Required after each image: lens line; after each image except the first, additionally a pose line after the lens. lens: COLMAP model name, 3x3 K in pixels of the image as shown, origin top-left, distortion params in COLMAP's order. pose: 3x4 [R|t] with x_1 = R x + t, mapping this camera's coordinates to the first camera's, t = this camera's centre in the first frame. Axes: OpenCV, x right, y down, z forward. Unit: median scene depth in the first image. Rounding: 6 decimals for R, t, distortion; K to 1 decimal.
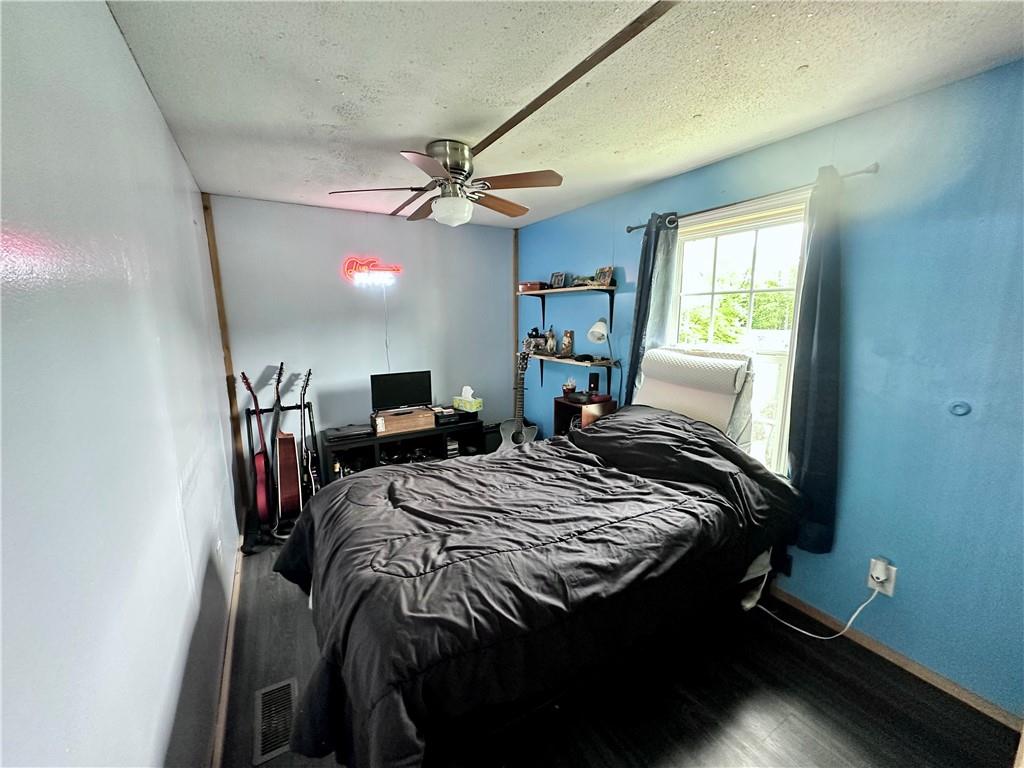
lens RADIAL K [[406.9, 0, 511.1], [0, 406.9, 383.5], [0, 0, 1]] dist [-0.002043, 0.000708]
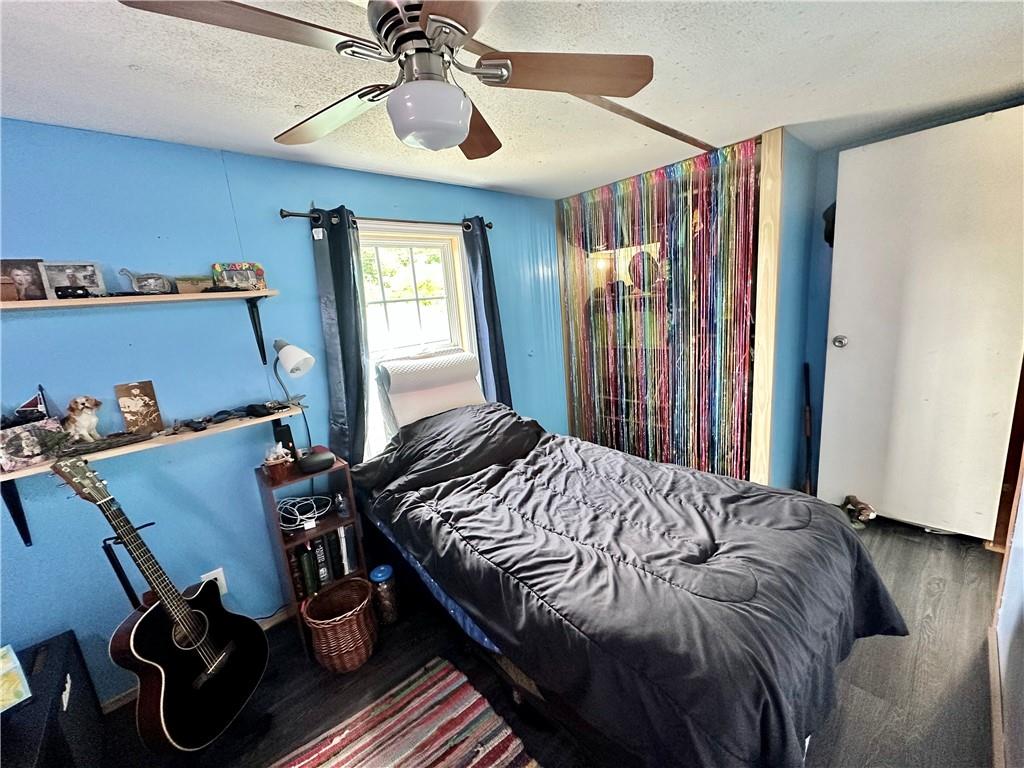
lens RADIAL K [[406.9, 0, 511.1], [0, 406.9, 383.5], [0, 0, 1]] dist [-0.002043, 0.000708]
pose [[-0.199414, -0.160598, 0.966666, -0.657830], [0.259247, 0.942683, 0.210094, -0.181616], [-0.945000, 0.292500, -0.146350, 1.024810]]
